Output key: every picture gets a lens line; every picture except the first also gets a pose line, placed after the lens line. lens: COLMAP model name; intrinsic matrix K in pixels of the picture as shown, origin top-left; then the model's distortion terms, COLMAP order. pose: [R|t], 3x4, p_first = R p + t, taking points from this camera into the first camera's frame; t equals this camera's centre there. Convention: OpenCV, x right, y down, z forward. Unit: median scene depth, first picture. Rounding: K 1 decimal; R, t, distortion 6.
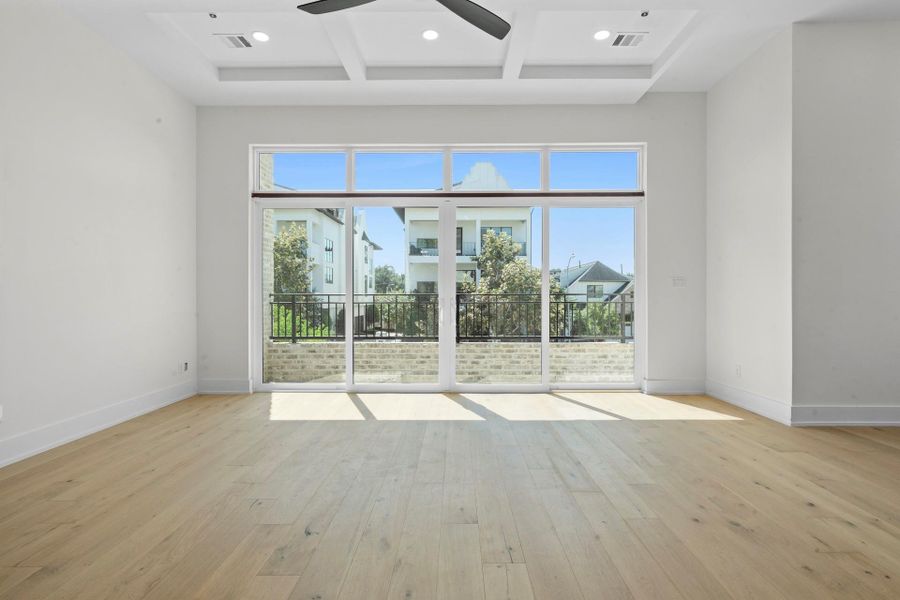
lens RADIAL K [[433.4, 0, 451.5], [0, 433.4, 303.6], [0, 0, 1]] dist [-0.013295, 0.002983]
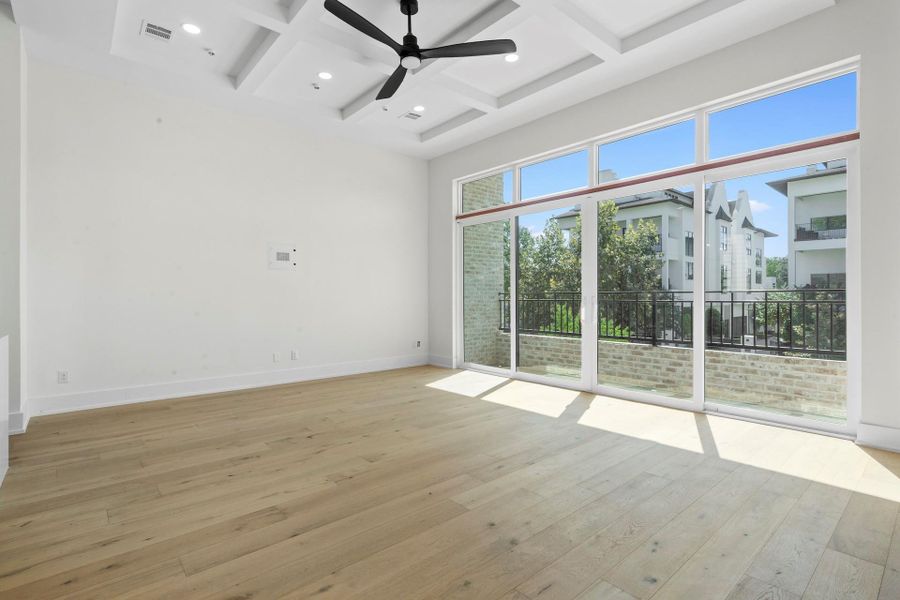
lens RADIAL K [[433.4, 0, 453.9], [0, 433.4, 298.5], [0, 0, 1]] dist [-0.013295, 0.002983]
pose [[0.667326, 0.002962, -0.744760, 0.410517], [-0.007804, 0.999965, -0.003016, -0.001162], [0.744725, 0.007825, 0.667325, 0.093613]]
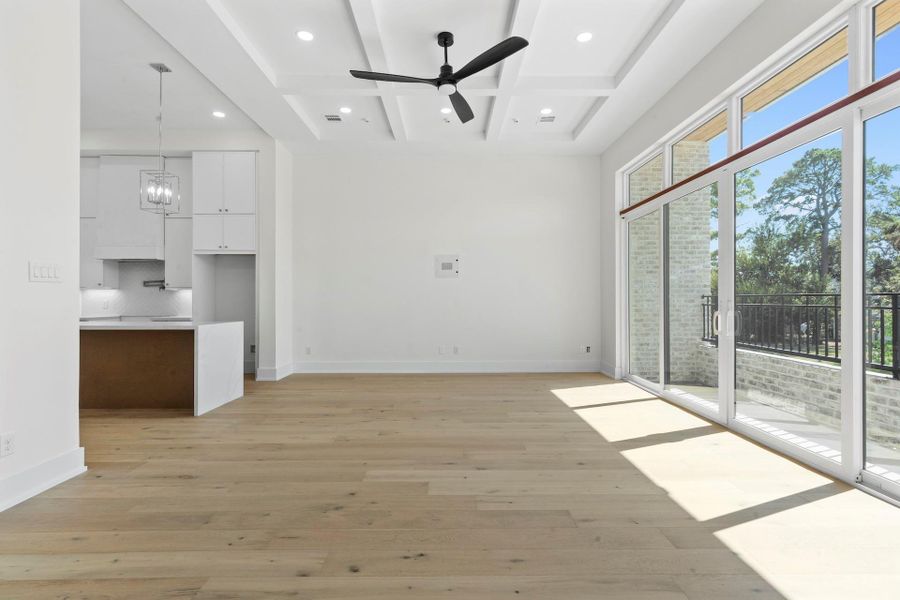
lens RADIAL K [[433.4, 0, 454.0], [0, 433.4, 299.0], [0, 0, 1]] dist [-0.013295, 0.002983]
pose [[0.023758, -0.000690, -0.999717, 0.572786], [-0.011888, 0.999929, -0.000973, -0.006089], [0.999647, 0.011908, 0.023748, 0.410576]]
